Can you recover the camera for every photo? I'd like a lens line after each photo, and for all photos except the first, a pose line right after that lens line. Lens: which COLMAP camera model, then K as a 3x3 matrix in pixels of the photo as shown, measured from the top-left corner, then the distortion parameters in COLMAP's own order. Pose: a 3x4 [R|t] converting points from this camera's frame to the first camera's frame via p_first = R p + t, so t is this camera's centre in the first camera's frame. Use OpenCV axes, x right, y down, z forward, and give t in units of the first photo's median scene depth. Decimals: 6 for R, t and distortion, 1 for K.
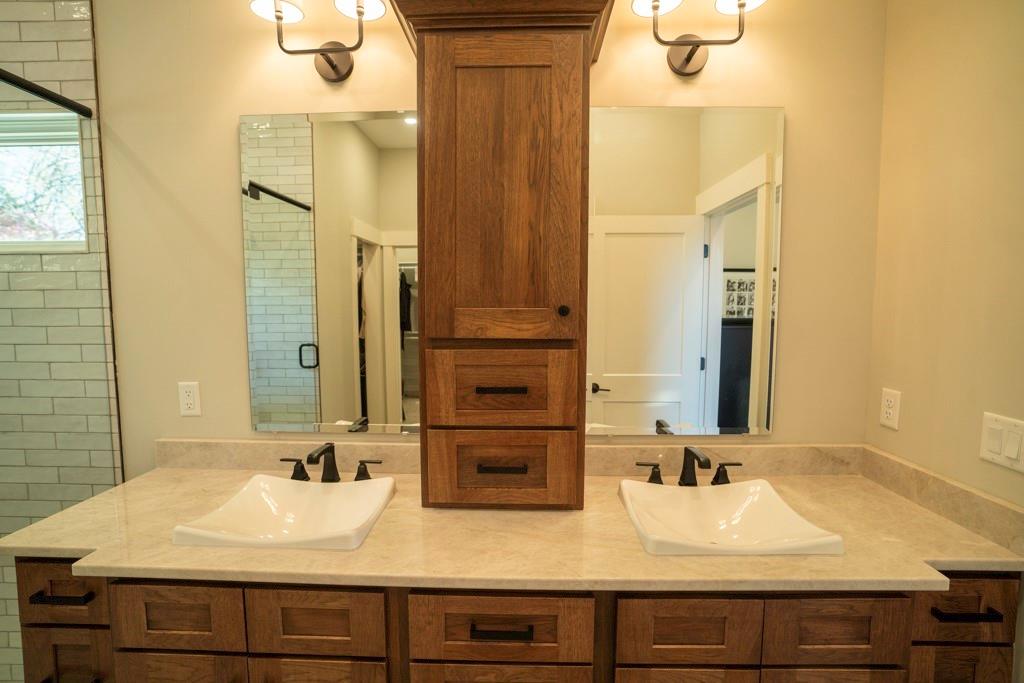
lens RADIAL K [[509.9, 0, 512.8], [0, 509.9, 342.5], [0, 0, 1]] dist [-0.032843, 0.006689]
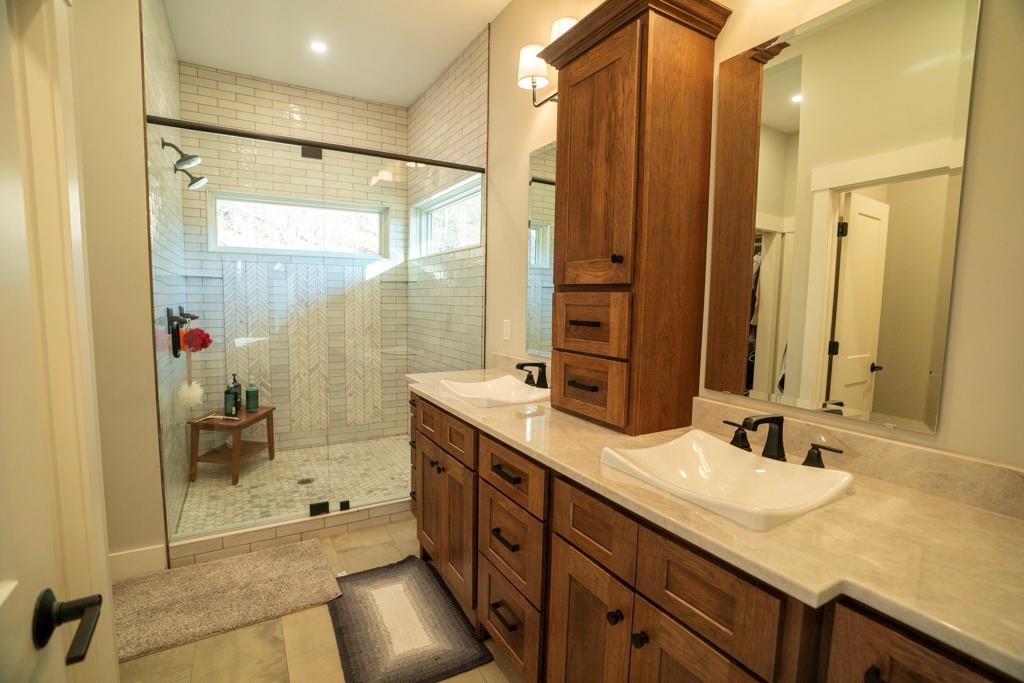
lens RADIAL K [[469.0, 0, 509.0], [0, 469.0, 338.8], [0, 0, 1]] dist [-0.039949, -0.000388]
pose [[0.535357, 0.085125, -0.840326, 0.892875], [-0.087854, 0.995124, 0.044836, 0.095665], [0.840045, 0.049823, 0.540225, 0.202133]]
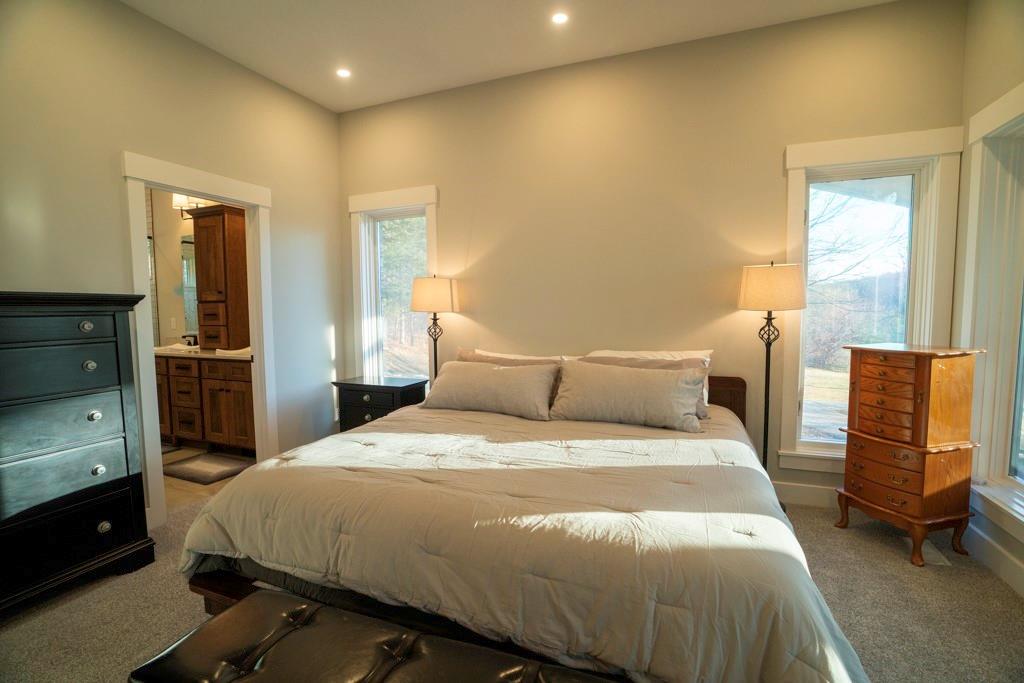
lens RADIAL K [[469.0, 0, 511.1], [0, 469.0, 344.7], [0, 0, 1]] dist [-0.039949, -0.000388]
pose [[0.942384, 0.022651, -0.333765, 3.115037], [-0.023301, 0.999726, 0.002056, 0.251249], [0.333720, 0.005839, 0.942654, -1.377076]]
